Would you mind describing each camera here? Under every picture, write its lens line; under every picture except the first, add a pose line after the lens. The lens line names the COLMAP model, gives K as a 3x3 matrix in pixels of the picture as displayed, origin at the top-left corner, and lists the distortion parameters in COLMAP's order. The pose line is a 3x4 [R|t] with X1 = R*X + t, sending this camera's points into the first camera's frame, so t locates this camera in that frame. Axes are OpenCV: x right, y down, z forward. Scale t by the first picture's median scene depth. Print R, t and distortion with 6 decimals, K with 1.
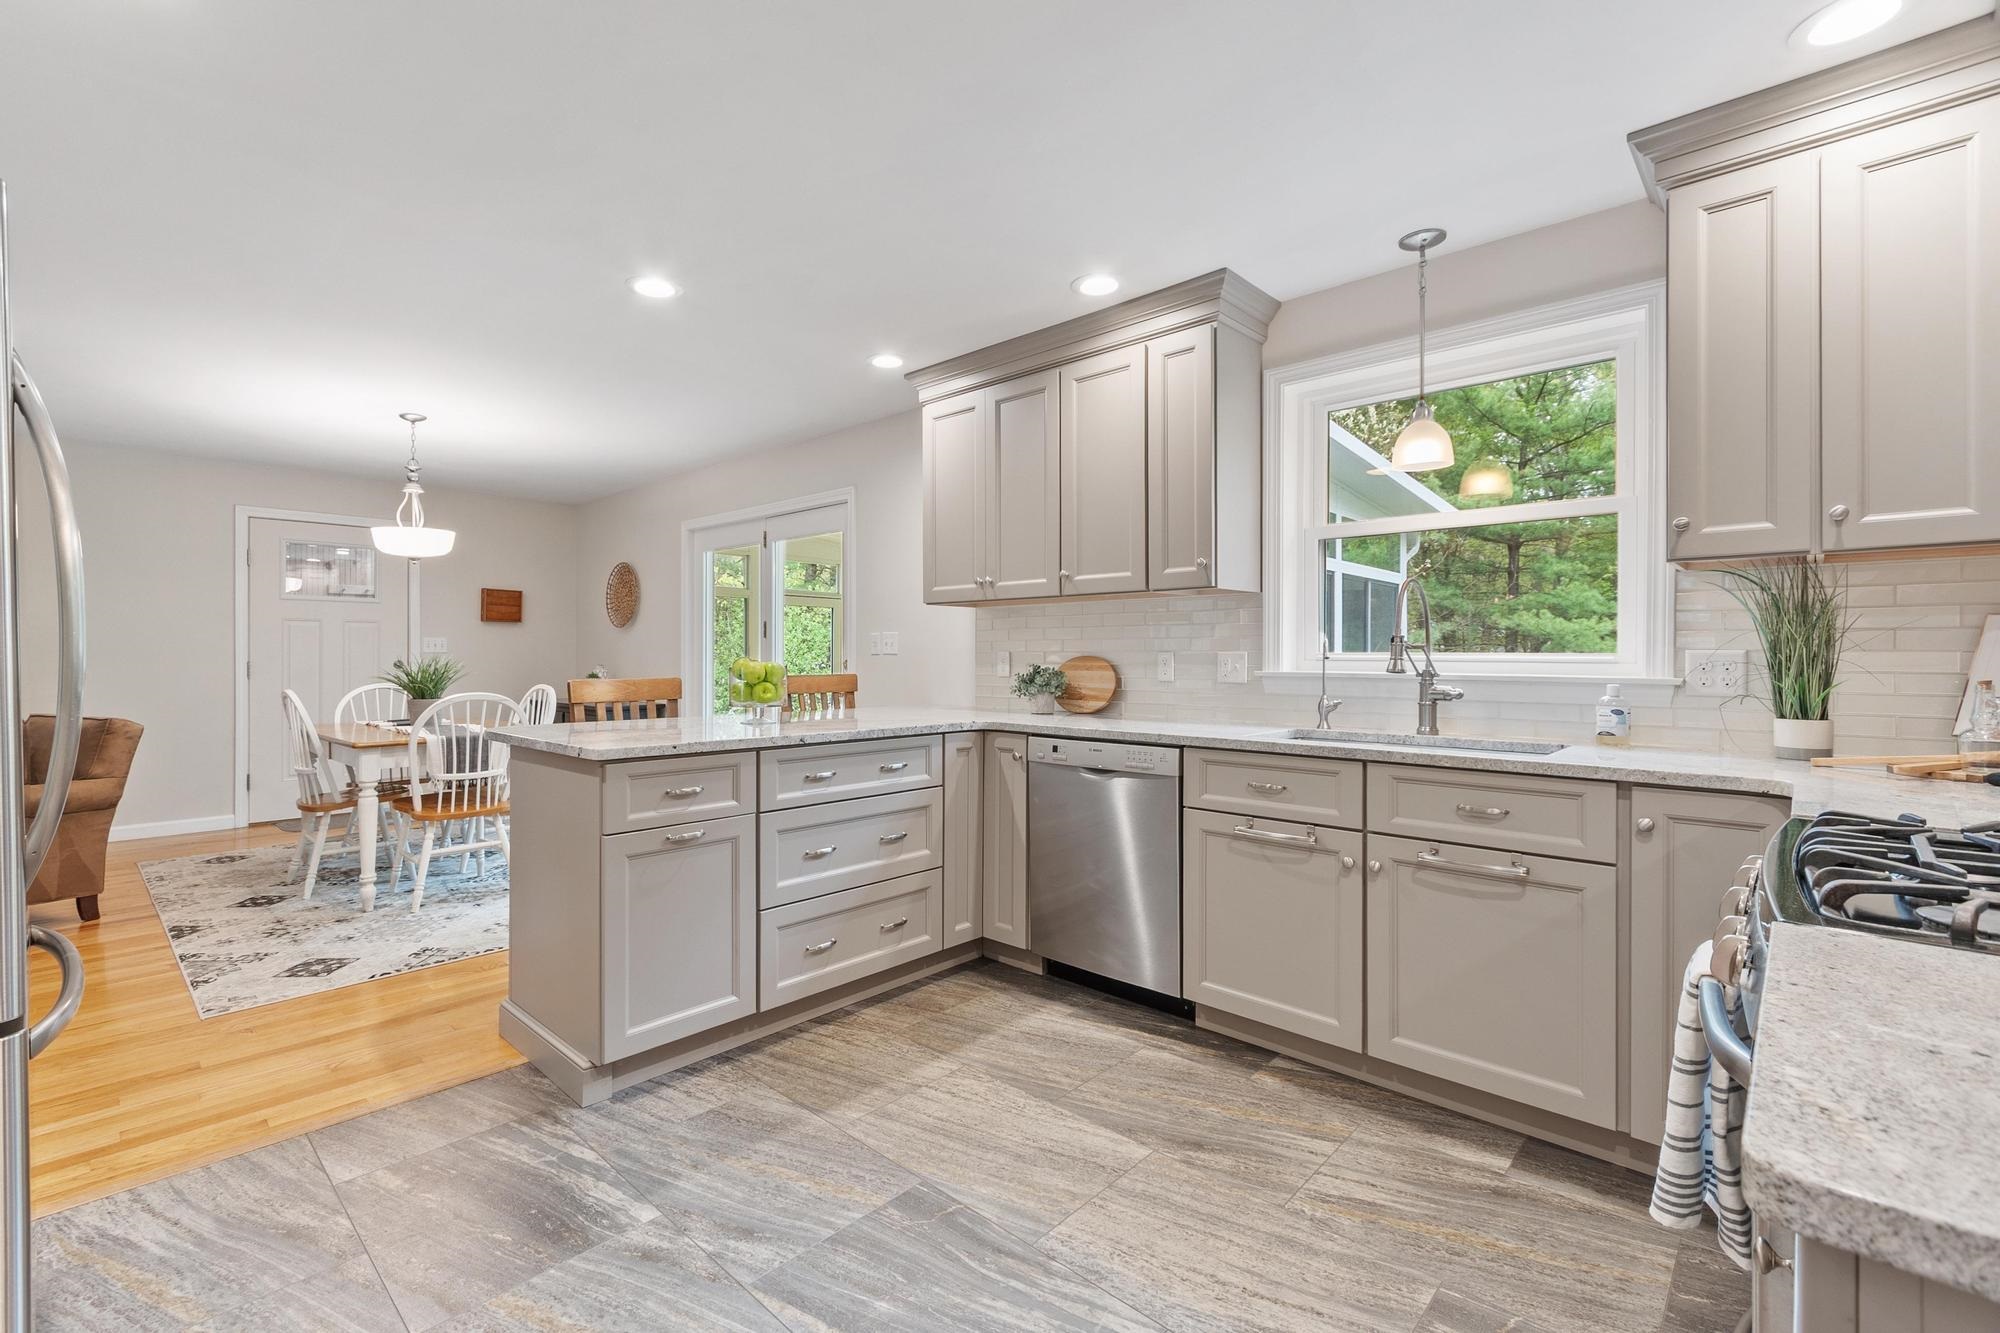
lens RADIAL K [[872.5, 0, 960.5], [0, 872.5, 652.6], [0, 0, 1]] dist [0.012897, -0.000711]
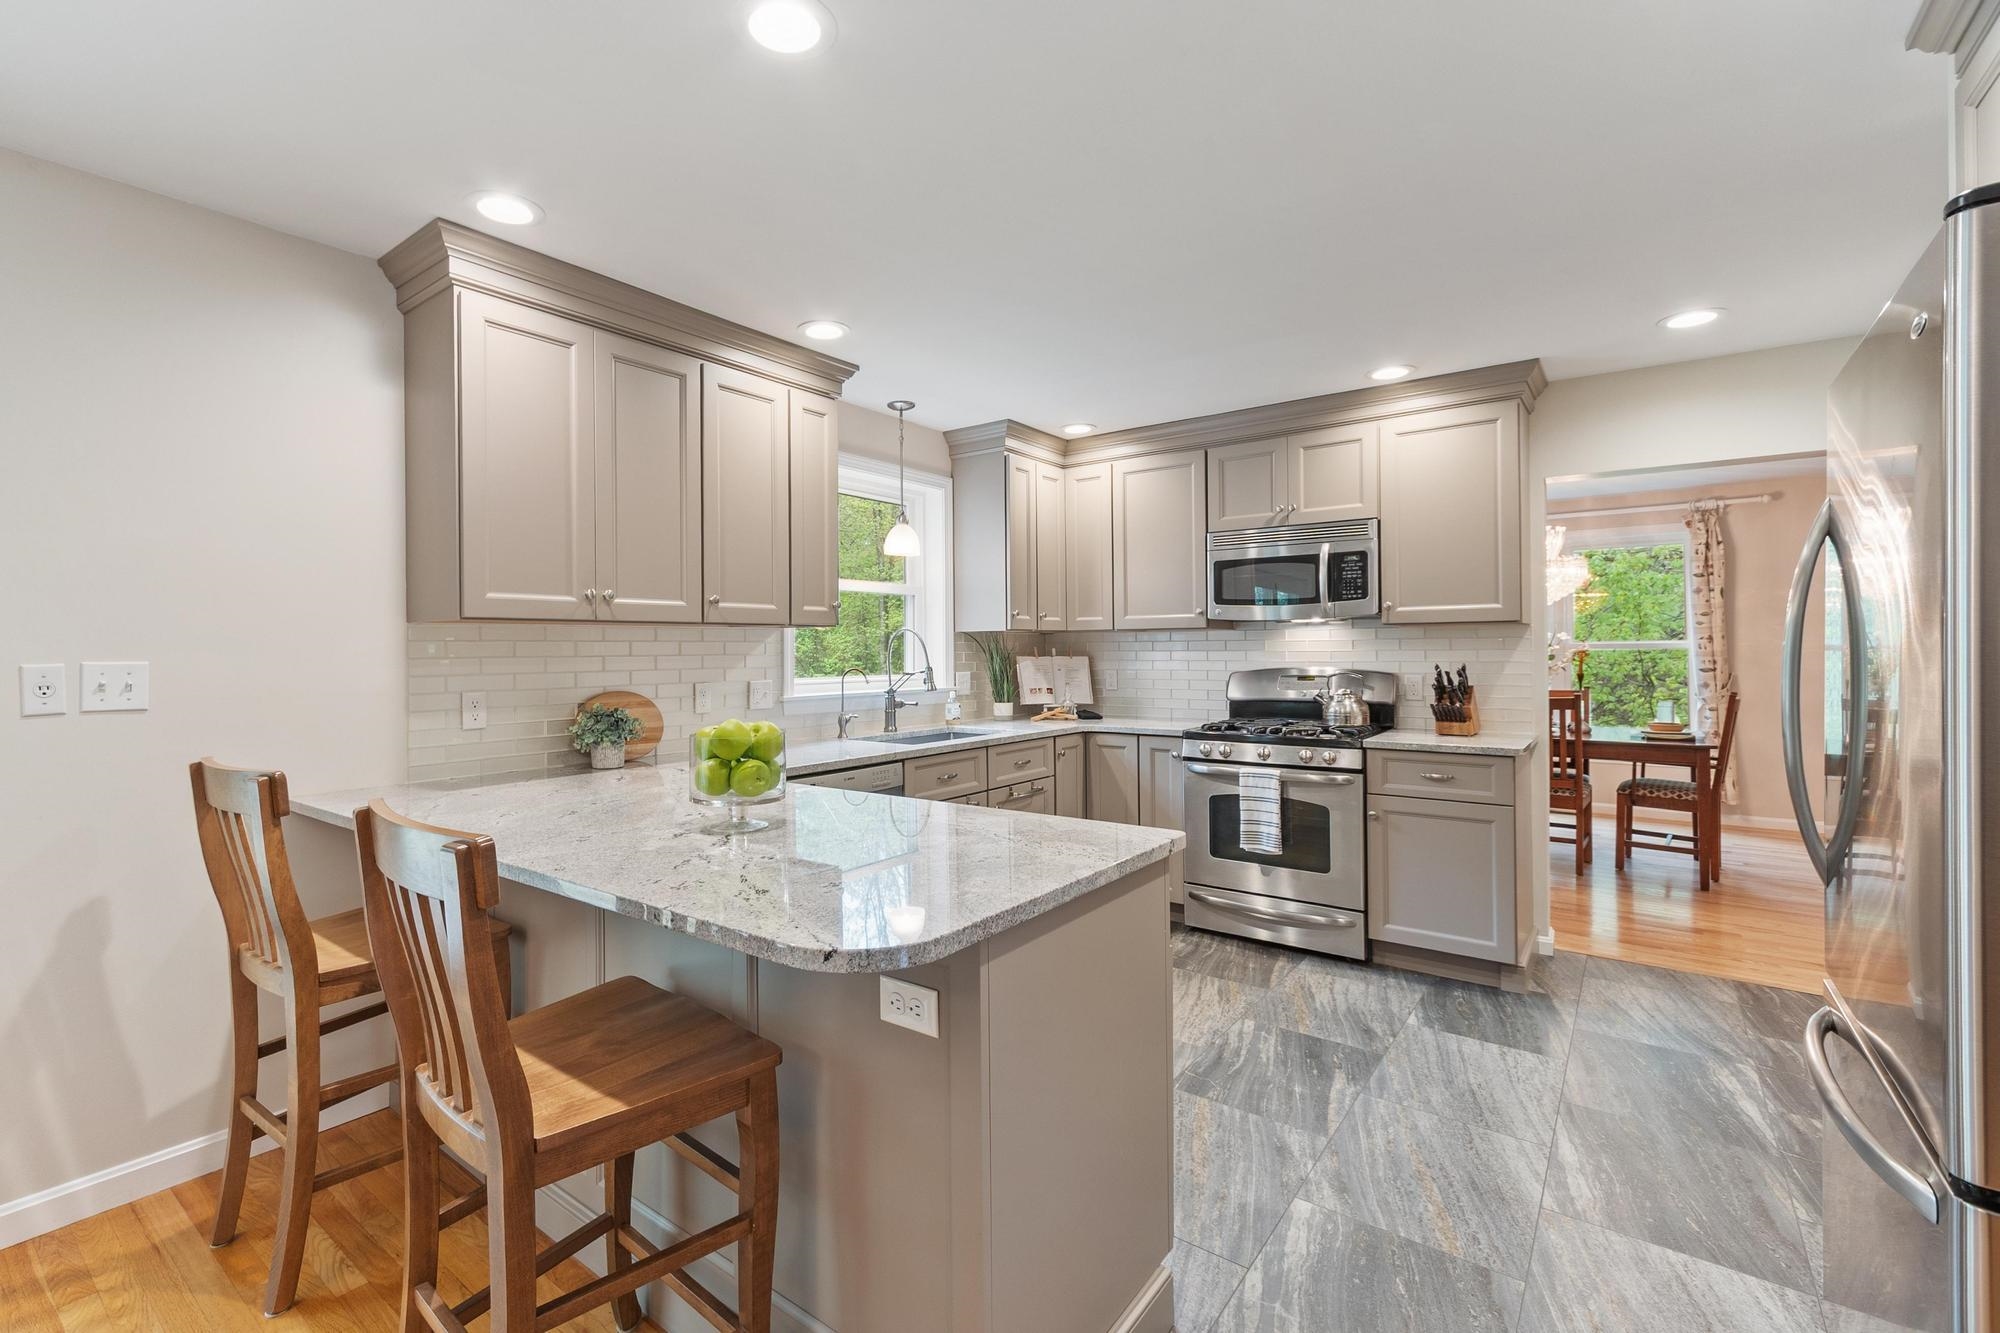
lens RADIAL K [[872.5, 0, 945.7], [0, 872.5, 640.9], [0, 0, 1]] dist [0.012897, -0.000711]
pose [[-0.095930, 0.008753, 0.995350, -0.832359], [0.003309, 0.999959, -0.008474, -0.042062], [-0.995383, 0.002481, -0.095955, 0.904180]]
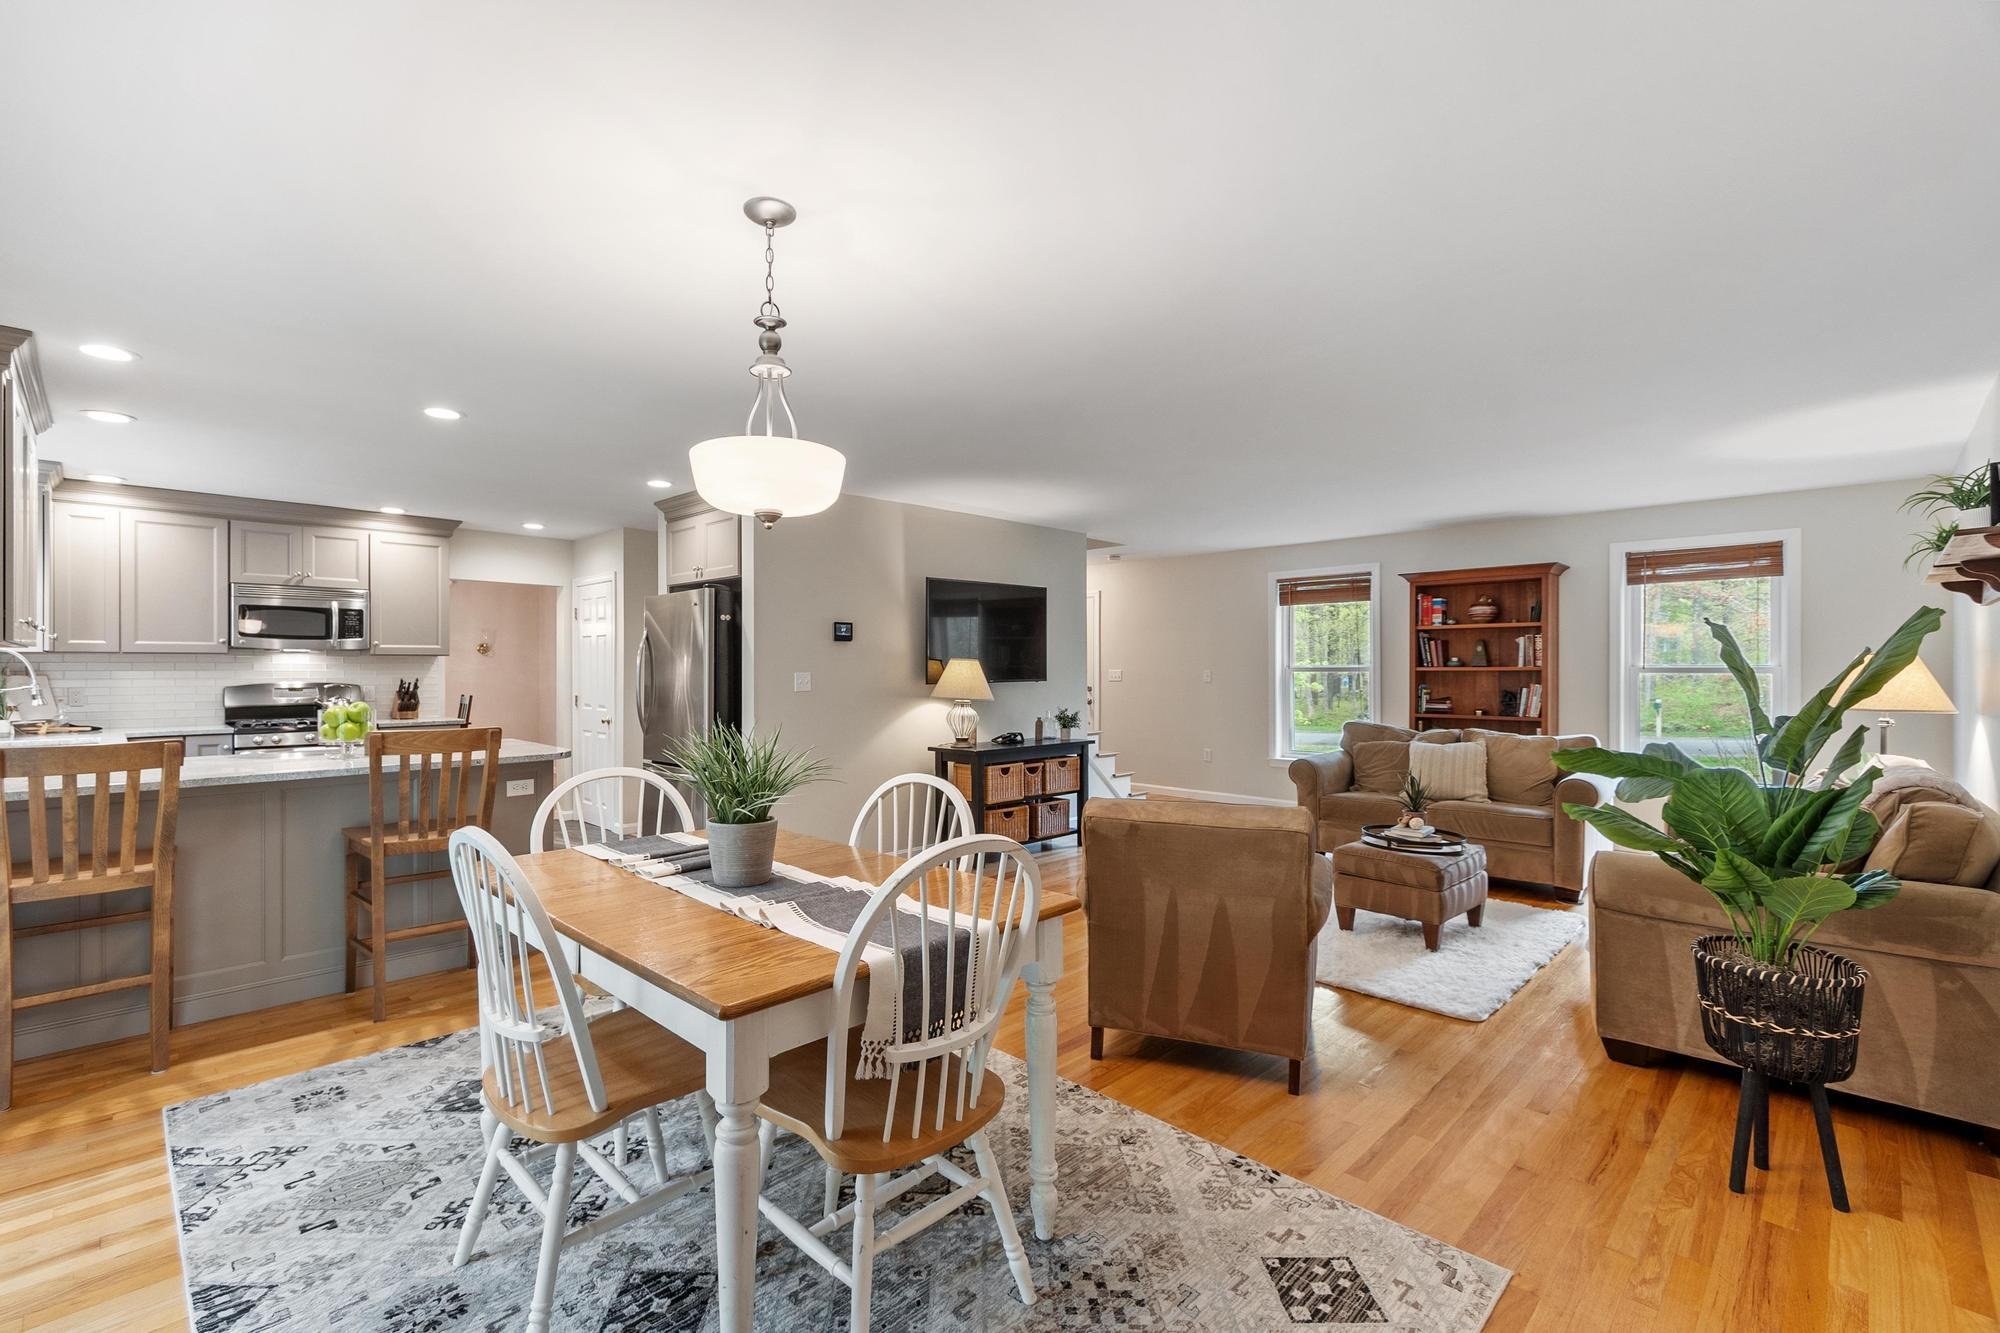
lens RADIAL K [[872.5, 0, 996.2], [0, 872.5, 670.8], [0, 0, 1]] dist [0.012897, -0.000711]
pose [[-0.999817, 0.000206, 0.019123, -1.199765], [0.000167, 0.999998, -0.002000, -0.030213], [-0.019123, -0.001997, -0.999815, 2.371346]]
